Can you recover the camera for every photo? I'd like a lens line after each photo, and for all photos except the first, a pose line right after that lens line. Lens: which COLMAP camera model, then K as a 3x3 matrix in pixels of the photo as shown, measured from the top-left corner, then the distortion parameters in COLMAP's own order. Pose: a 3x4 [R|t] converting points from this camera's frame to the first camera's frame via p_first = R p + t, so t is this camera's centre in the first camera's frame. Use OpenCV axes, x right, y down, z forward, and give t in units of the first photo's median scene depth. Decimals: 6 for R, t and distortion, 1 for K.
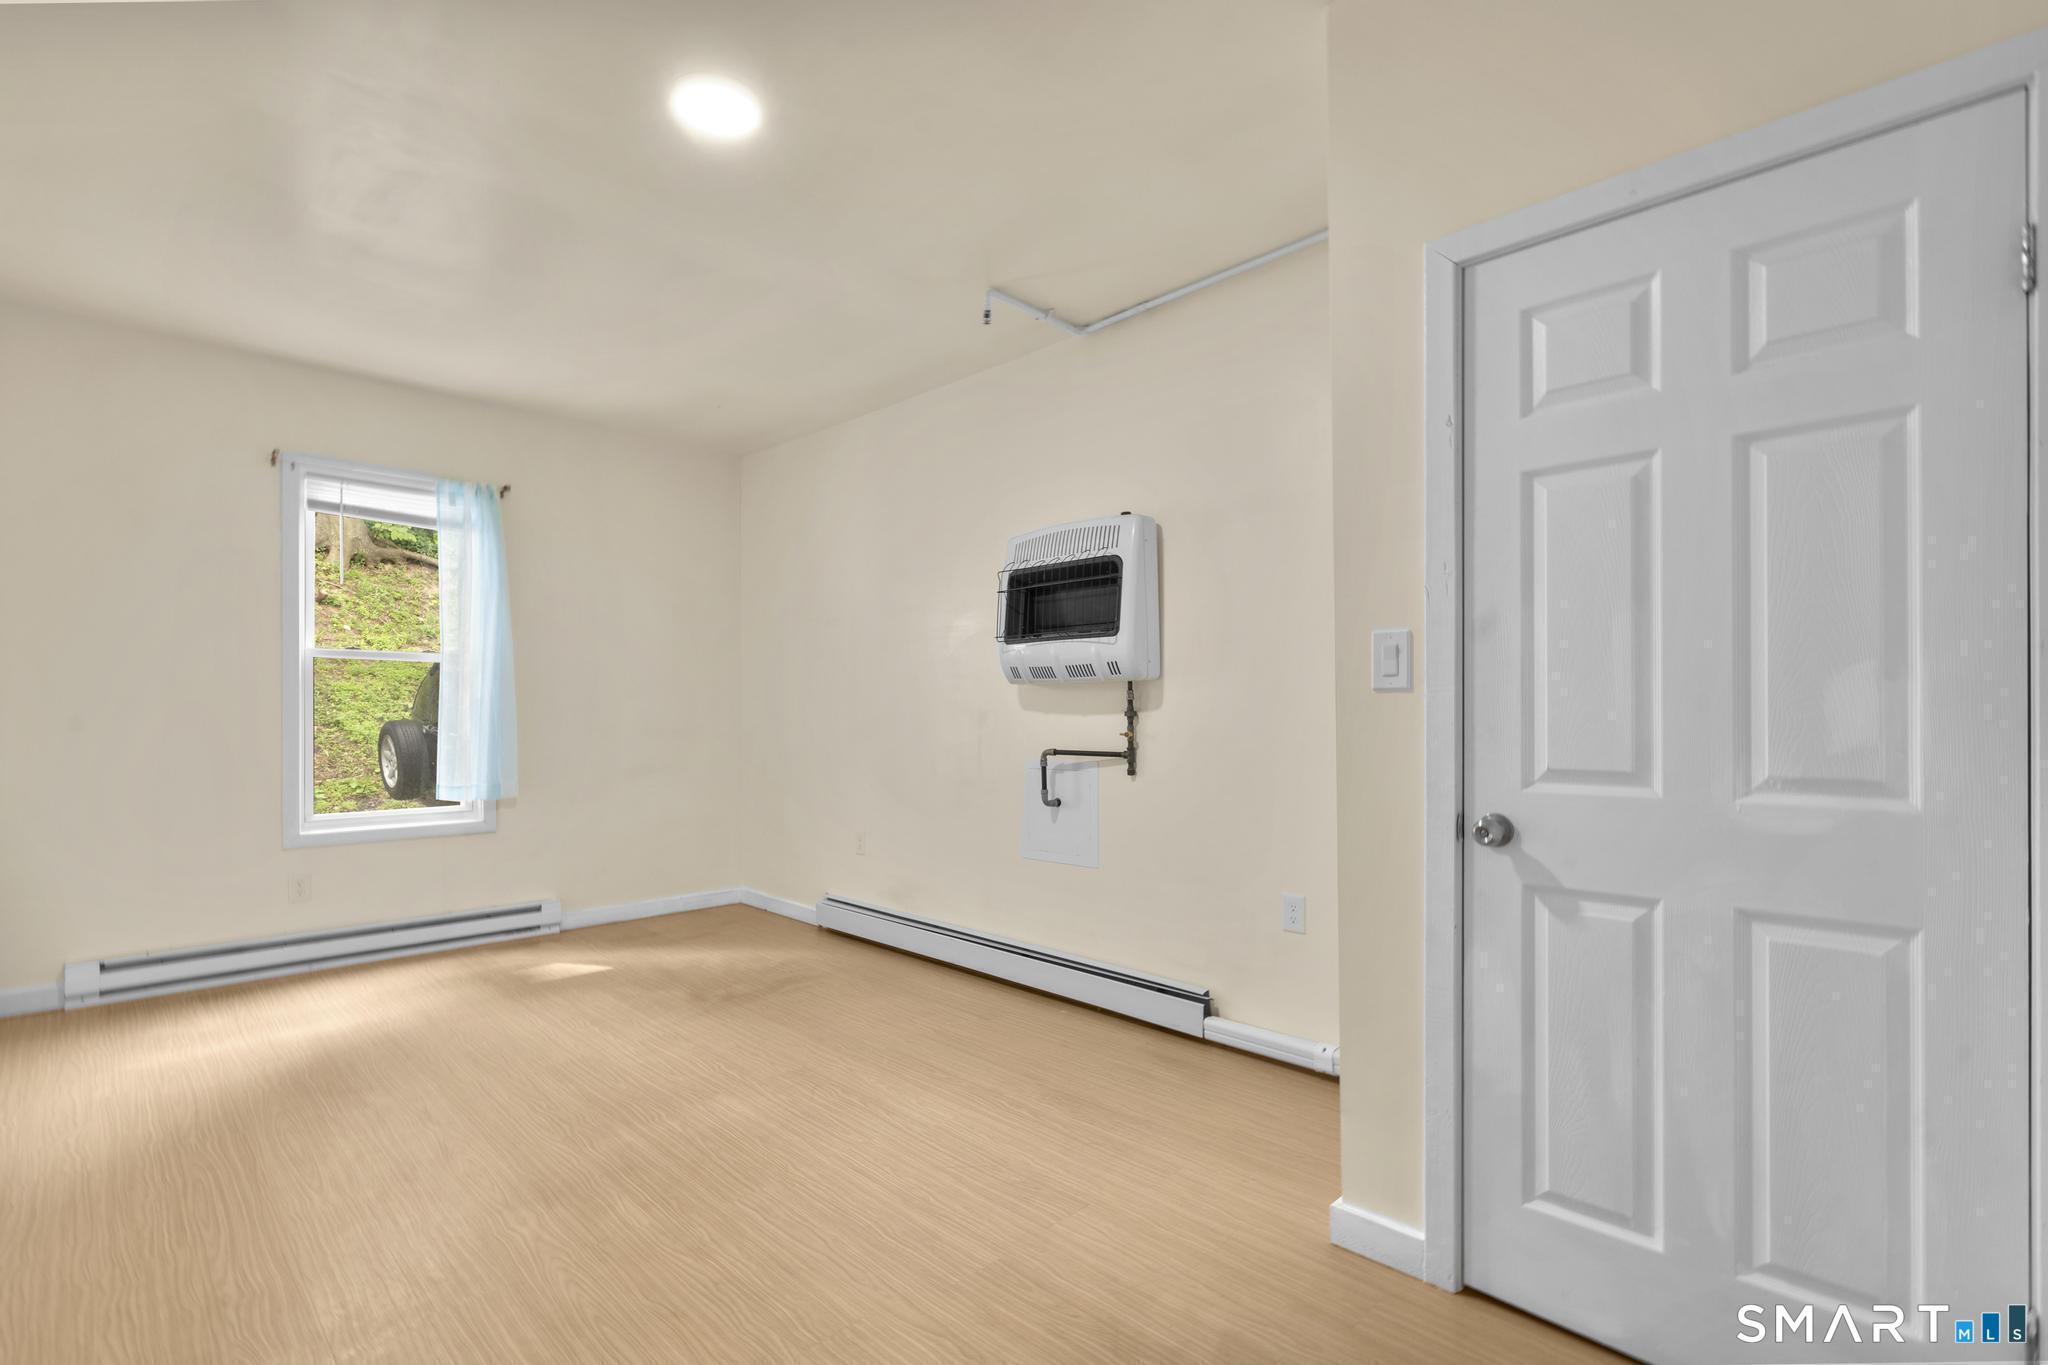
lens RADIAL K [[896.6, 0, 996.9], [0, 896.6, 718.5], [0, 0, 1]] dist [-0.006628, 0.000123]
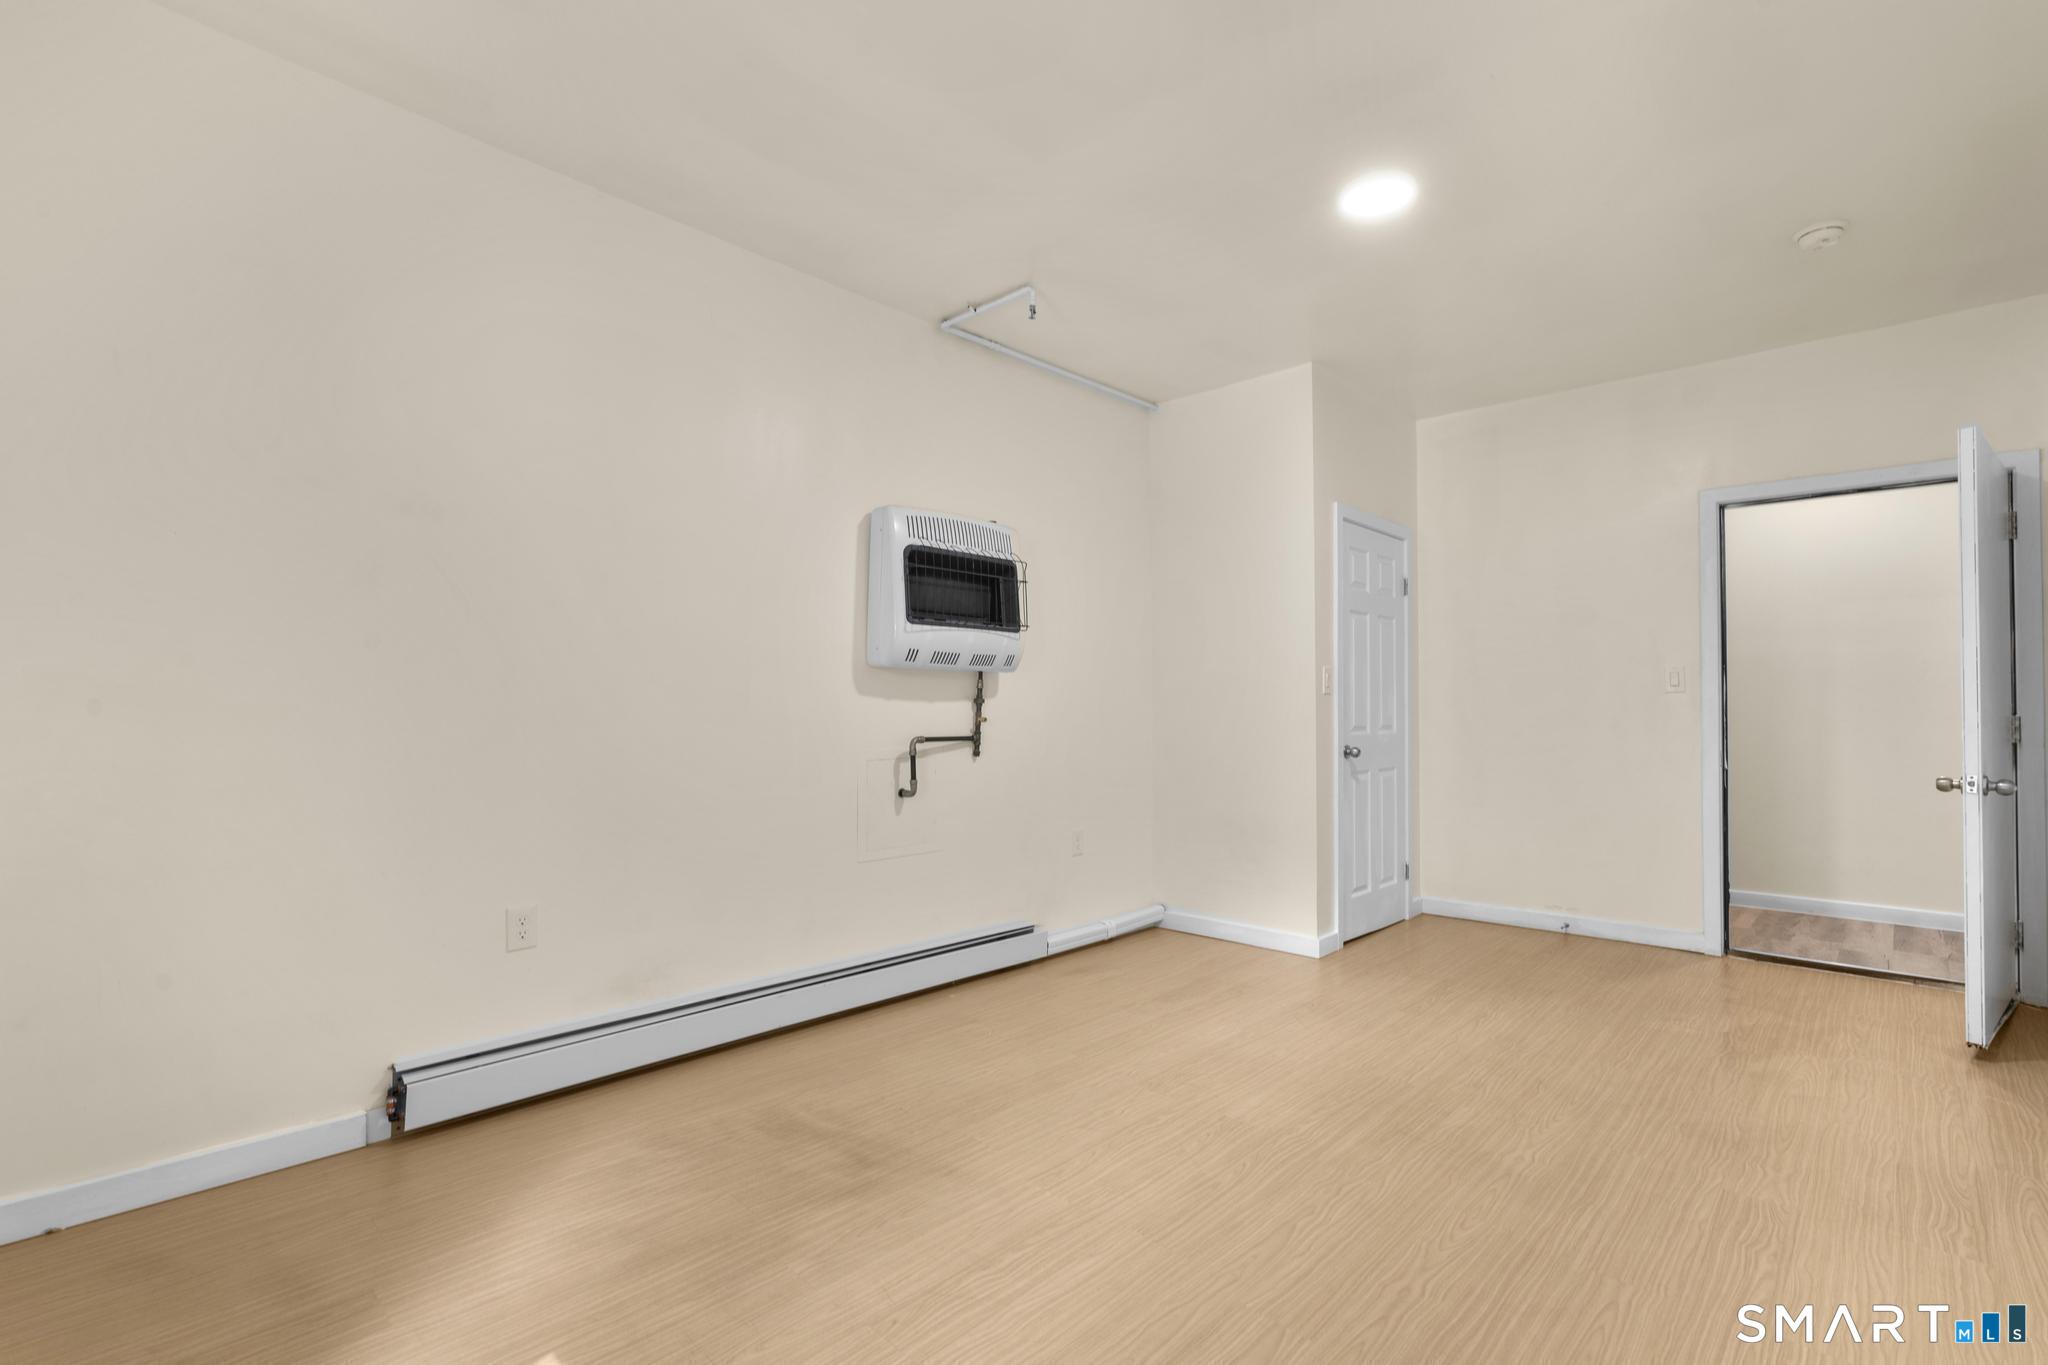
lens RADIAL K [[896.6, 0, 1029.5], [0, 896.6, 690.4], [0, 0, 1]] dist [-0.006628, 0.000123]
pose [[-0.001535, 0.016185, 0.999868, -0.526915], [-0.005826, 0.999852, -0.016194, -0.000373], [-0.999982, -0.005850, -0.001440, 0.514346]]
